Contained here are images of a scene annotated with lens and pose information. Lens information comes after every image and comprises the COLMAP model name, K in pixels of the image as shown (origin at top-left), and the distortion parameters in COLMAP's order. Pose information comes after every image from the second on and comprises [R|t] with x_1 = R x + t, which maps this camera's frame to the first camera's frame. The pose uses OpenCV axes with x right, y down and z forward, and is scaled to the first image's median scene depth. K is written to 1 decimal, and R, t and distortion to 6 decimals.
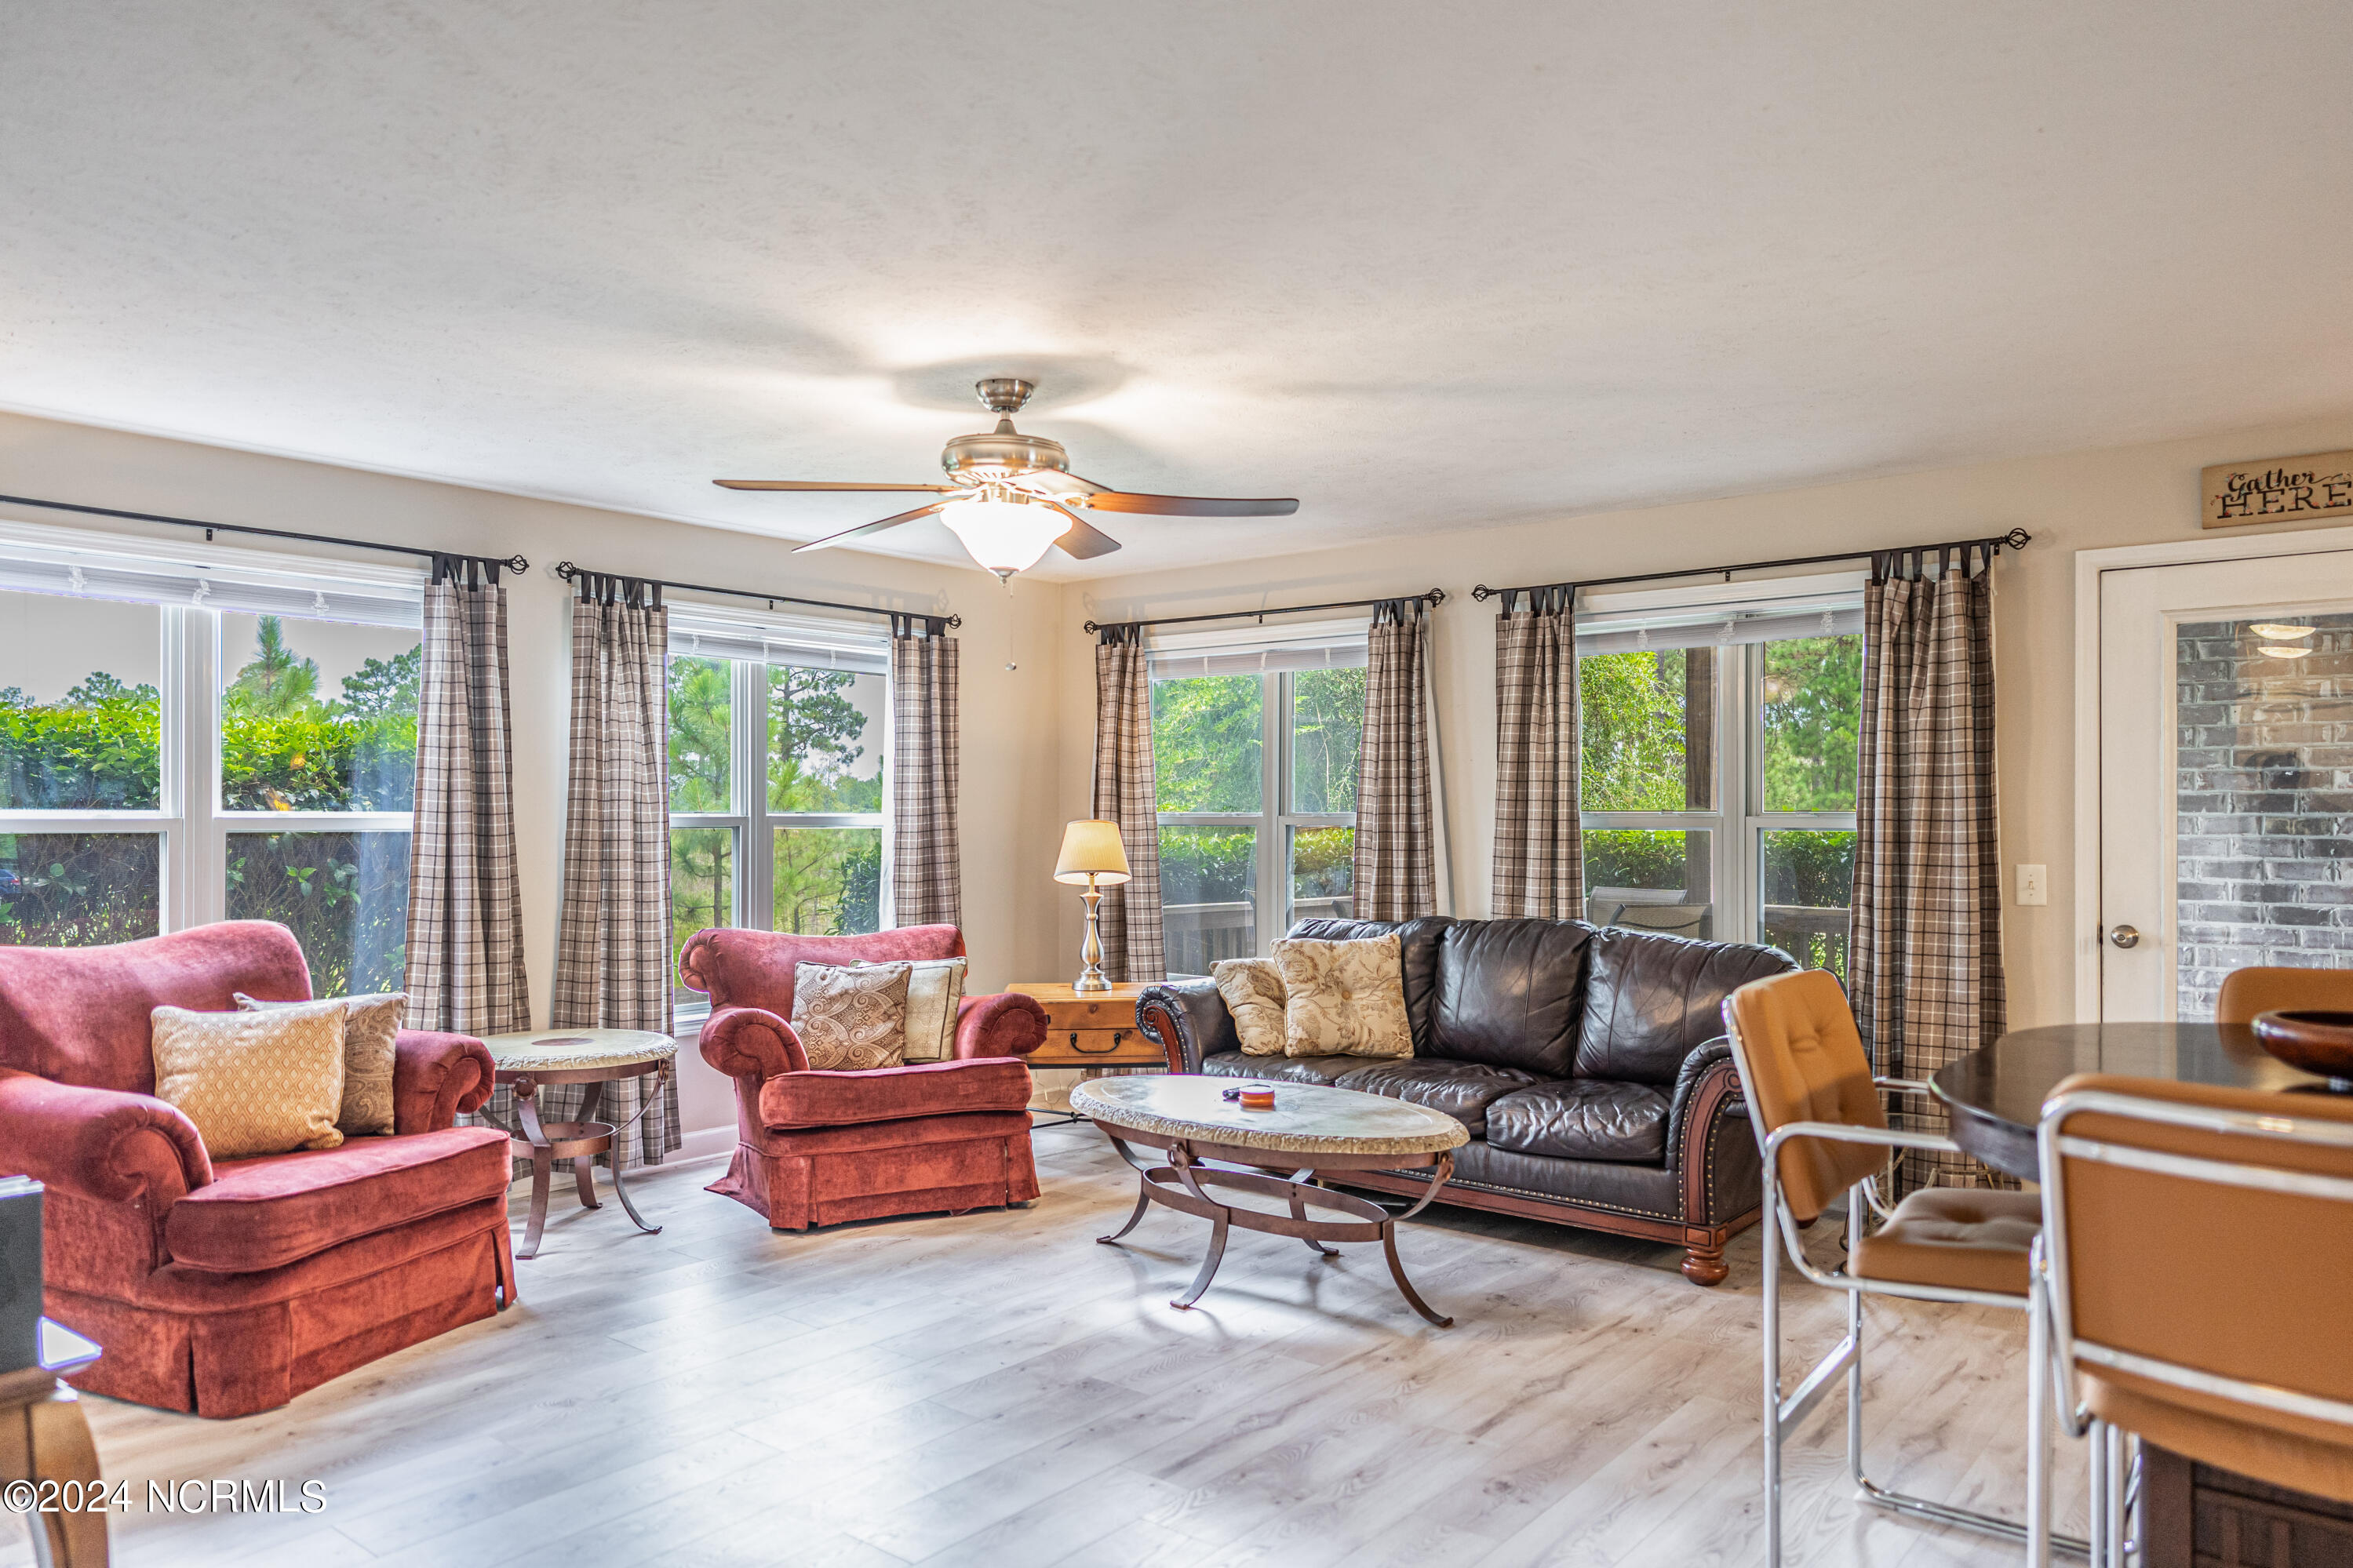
lens RADIAL K [[1571.1, 0, 1176.1], [0, 1571.1, 801.8], [0, 0, 1]] dist [0.003715, 0.000032]
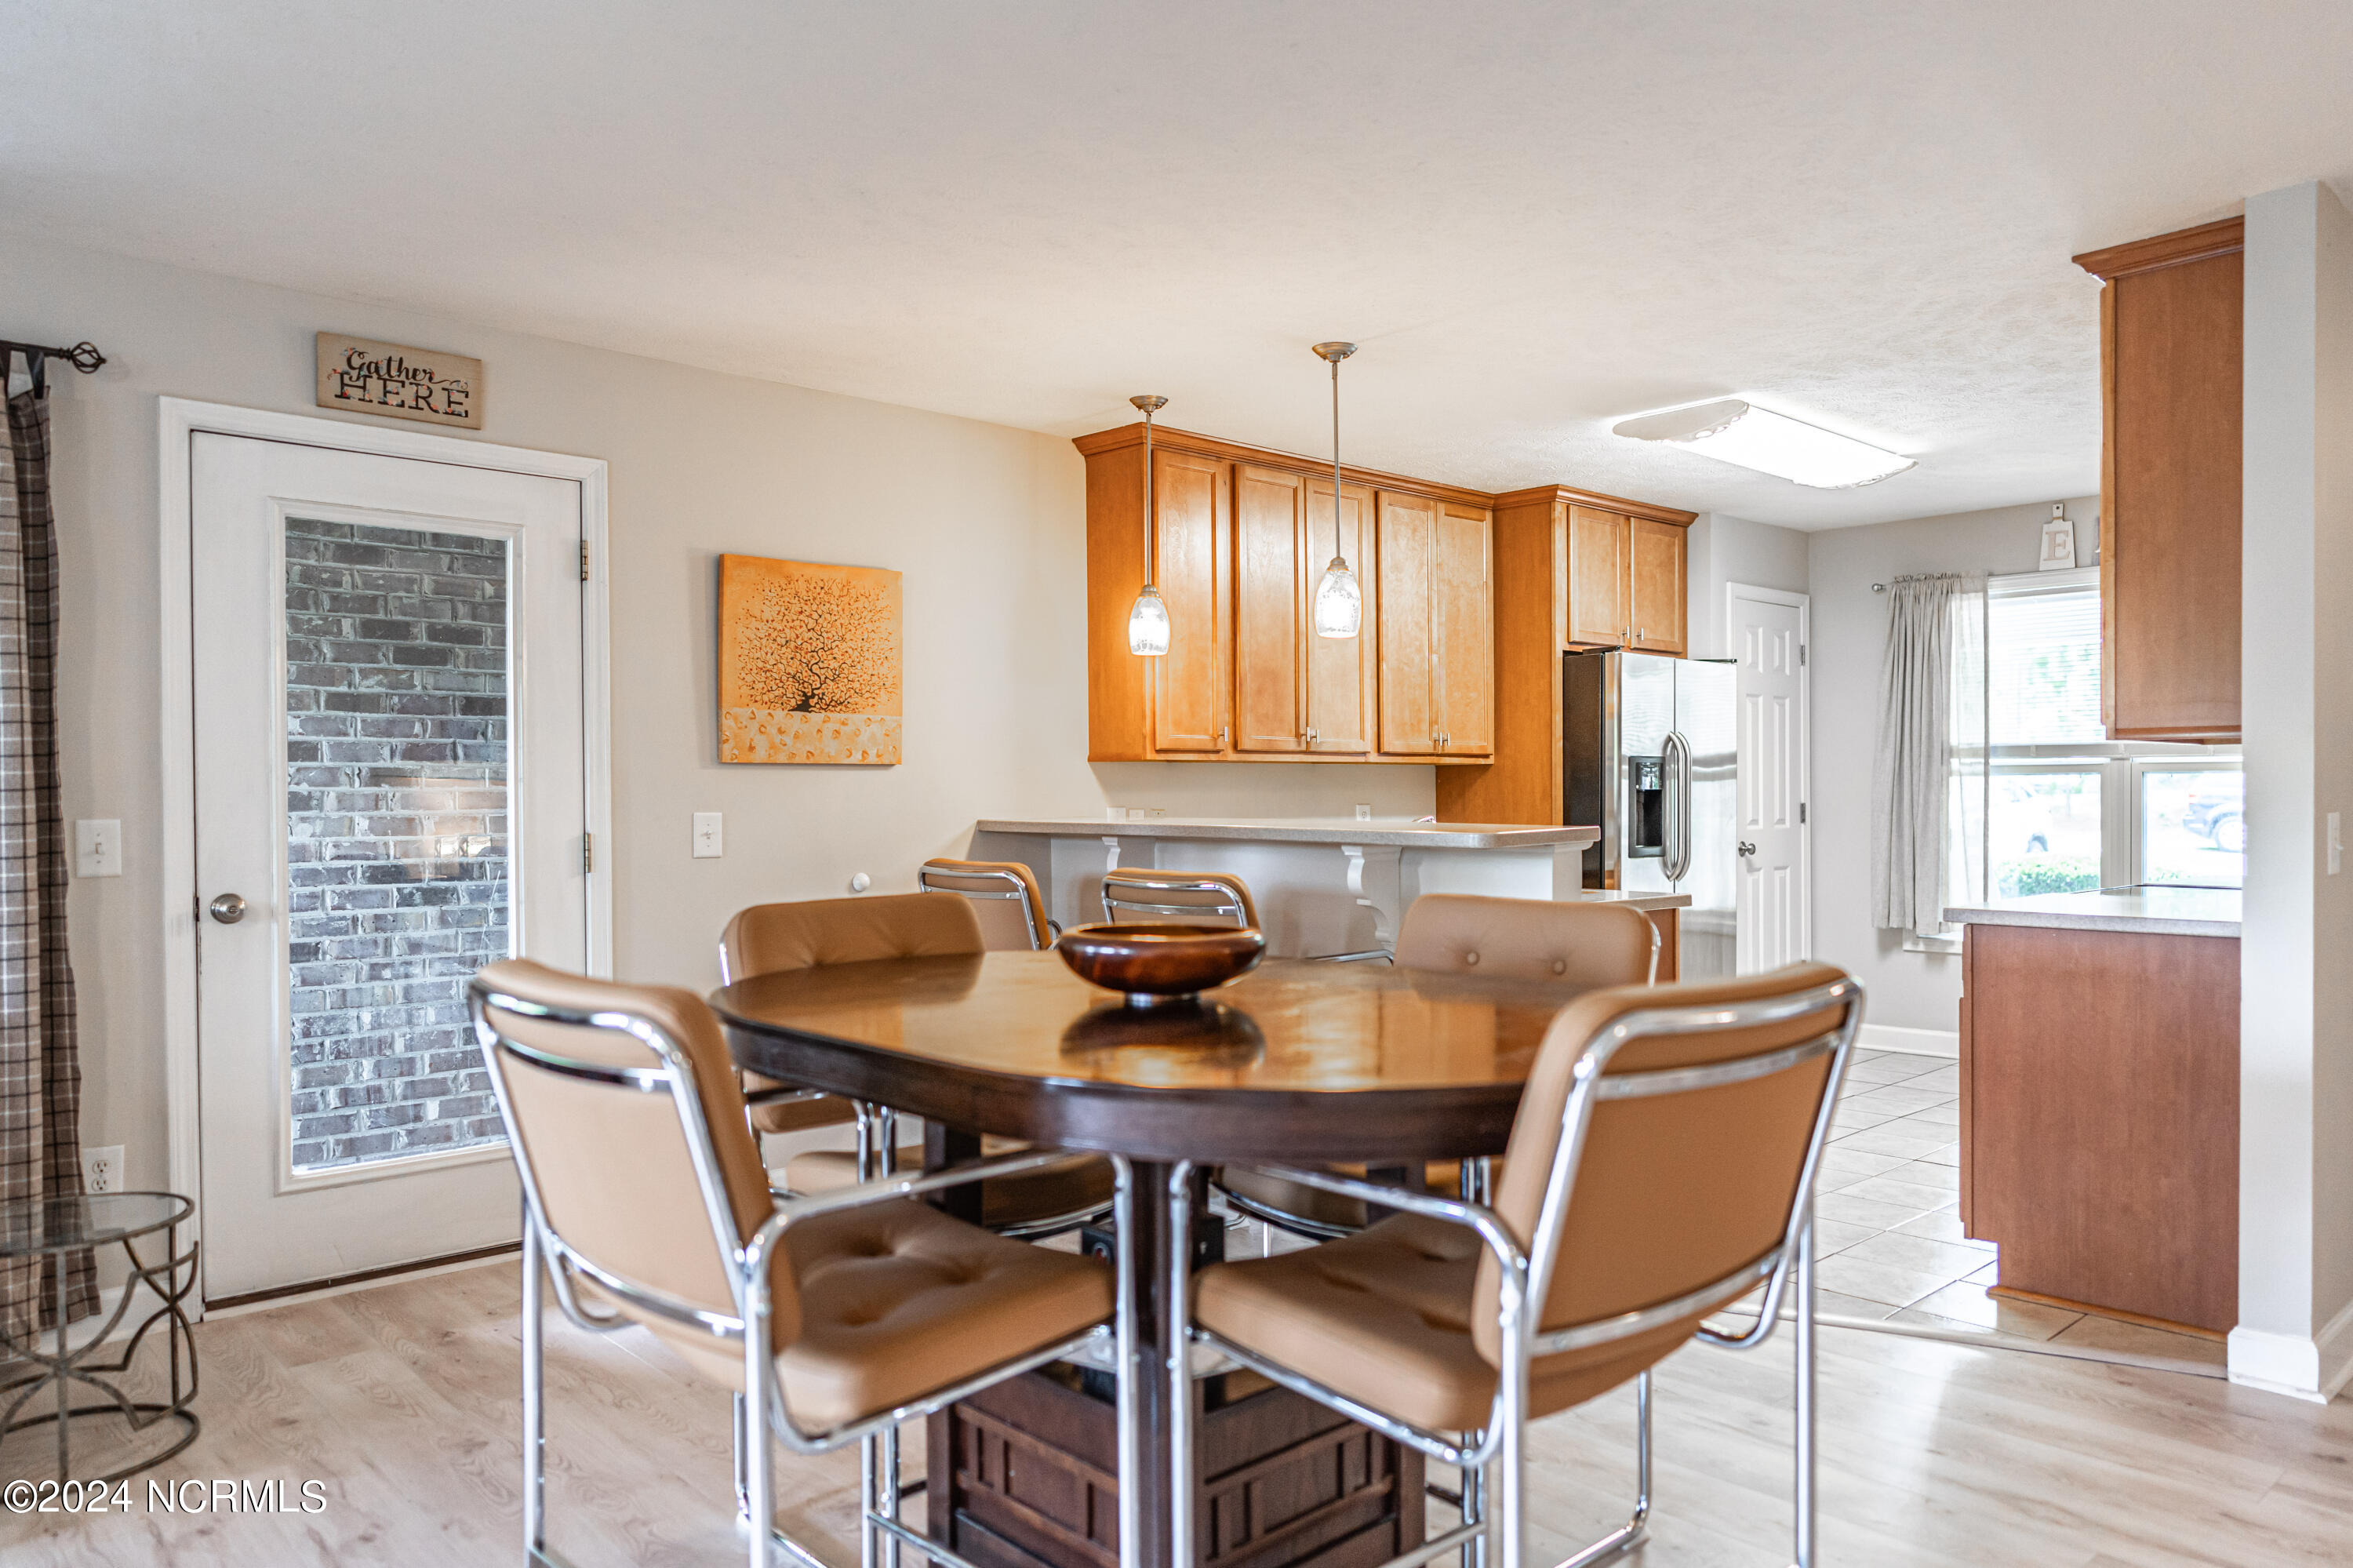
lens RADIAL K [[1571.4, 0, 1176.1], [0, 1571.4, 801.8], [0, 0, 1]] dist [0.003715, 0.000032]
pose [[0.157289, -0.004256, 0.987543, -0.076472], [-0.001090, 0.999989, 0.004484, 0.024937], [-0.987552, -0.001782, 0.157283, 0.359023]]
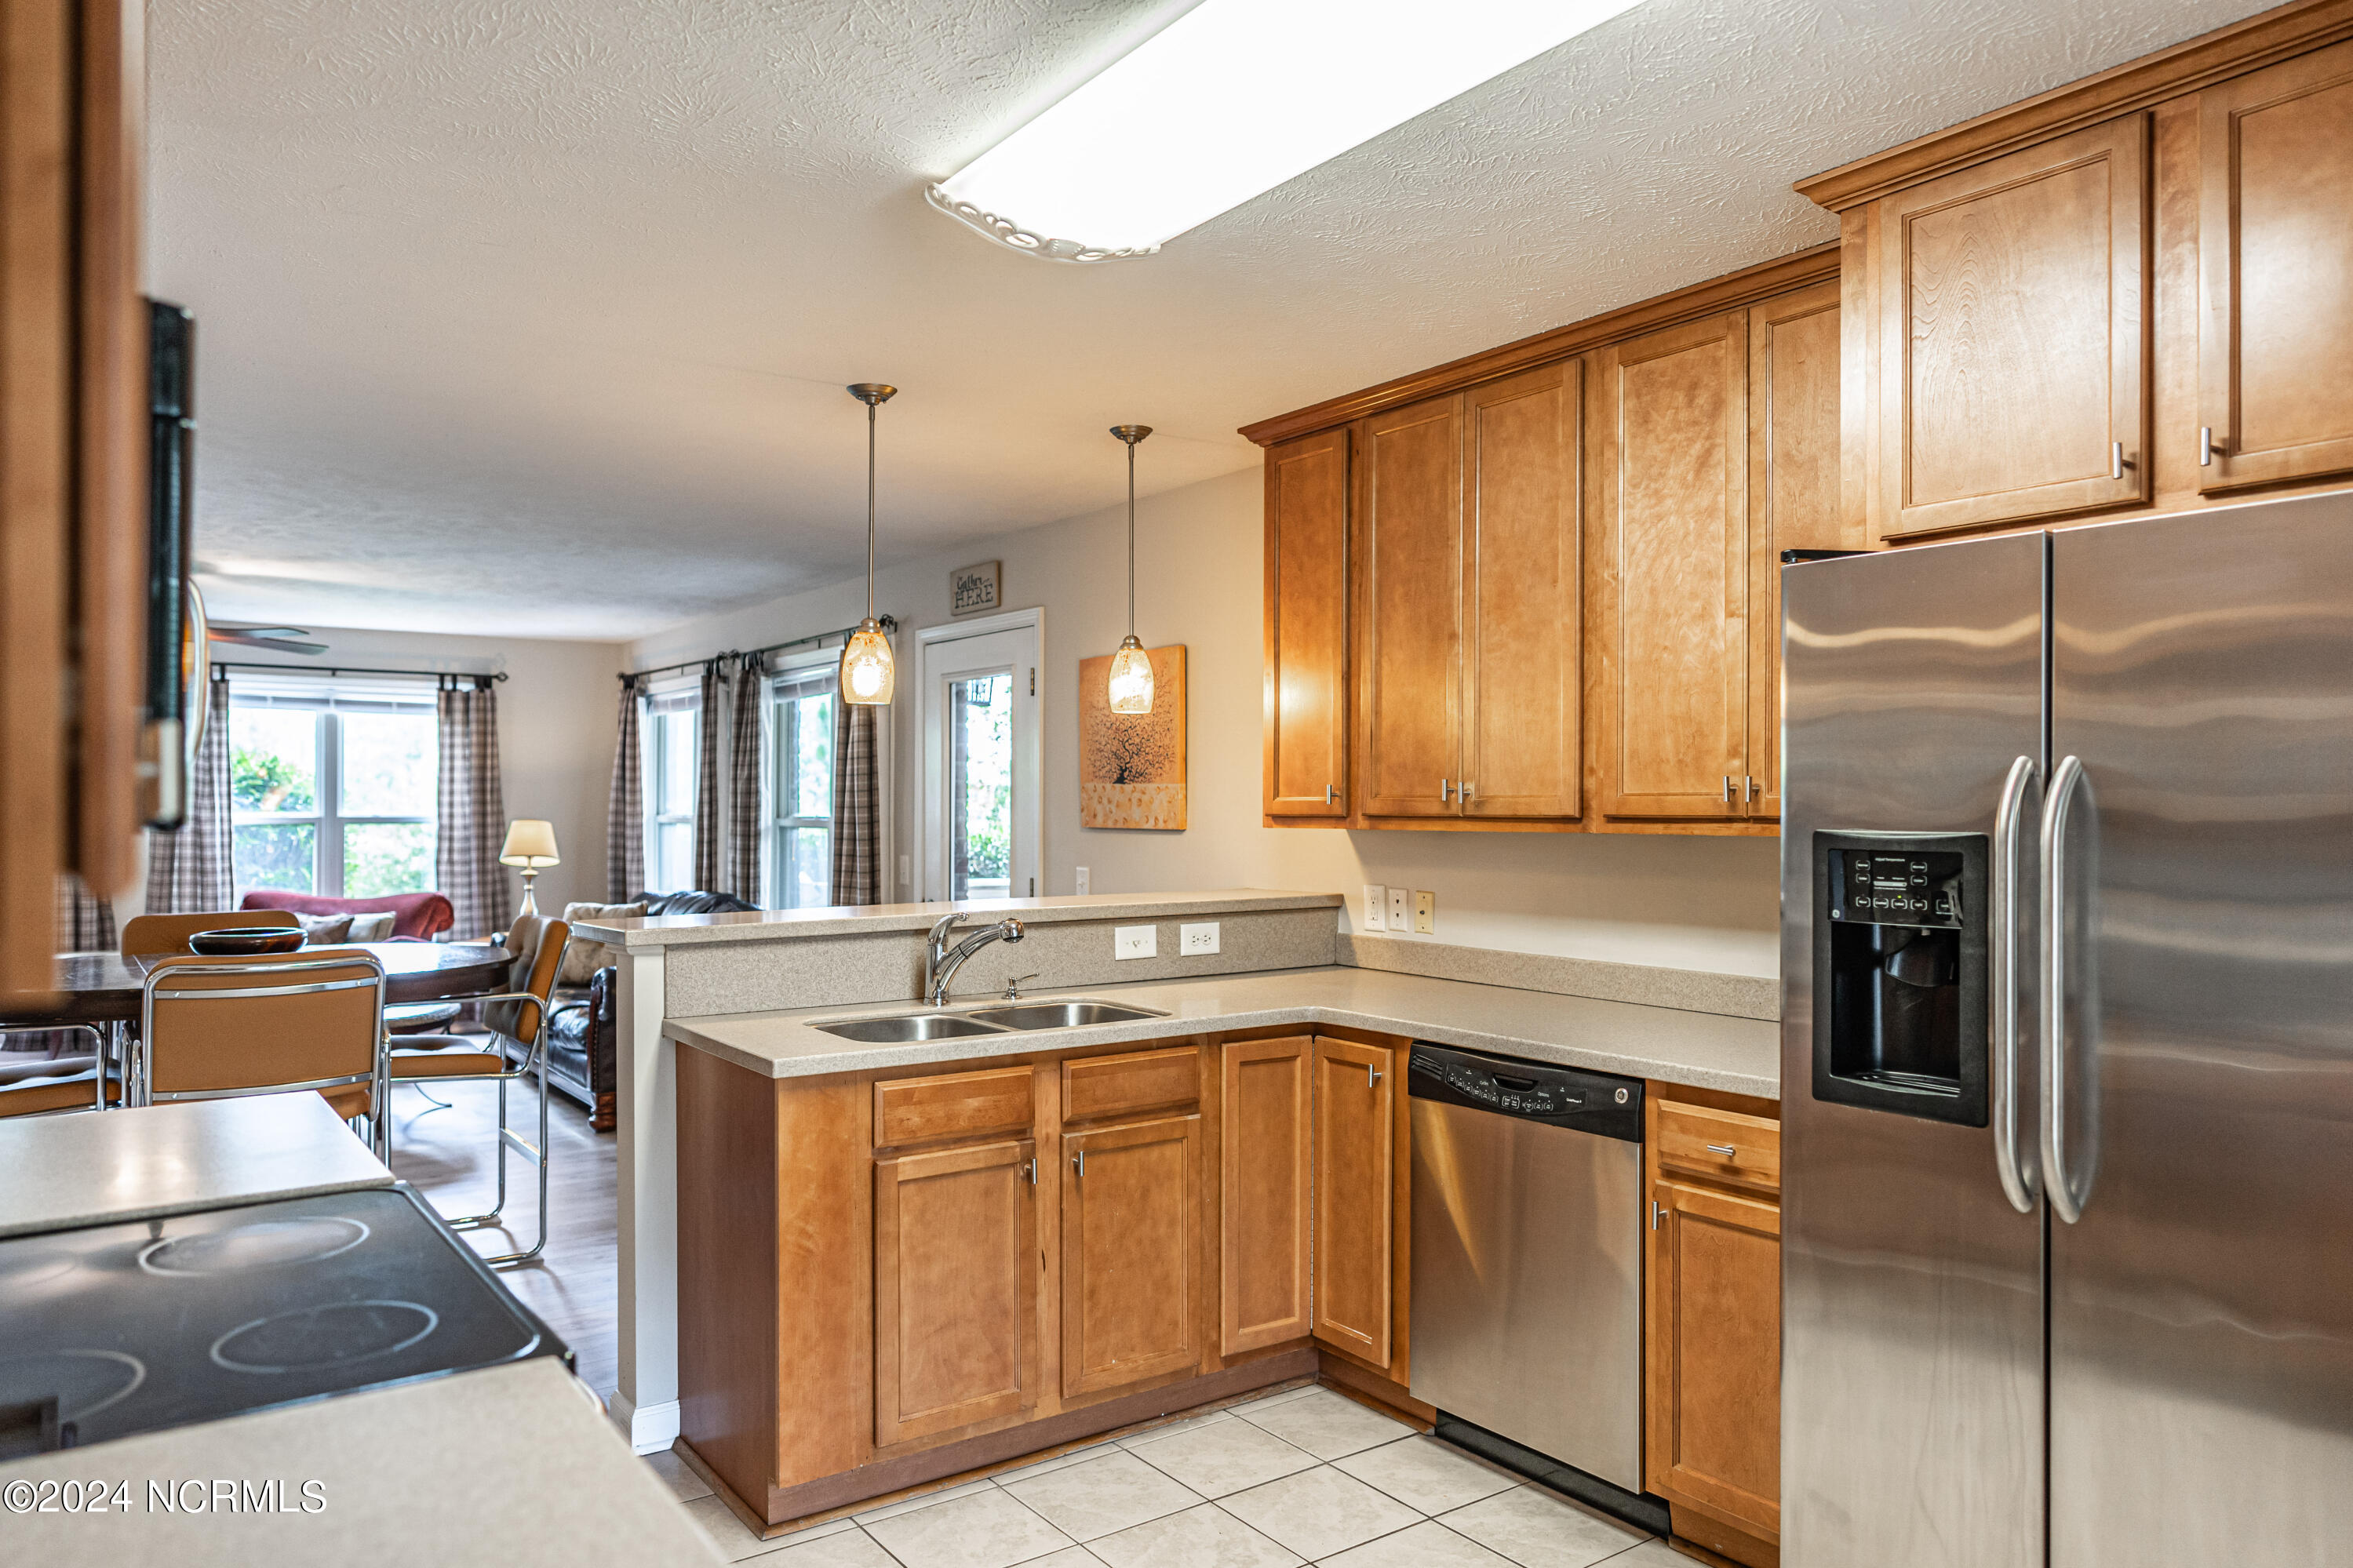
lens RADIAL K [[1571.1, 0, 1176.1], [0, 1571.1, 801.8], [0, 0, 1]] dist [0.003715, 0.000032]
pose [[0.963637, 0.000634, -0.267213, 1.017656], [0.000897, 0.999984, 0.005608, -0.013582], [0.267212, -0.005643, 0.963621, -0.238506]]
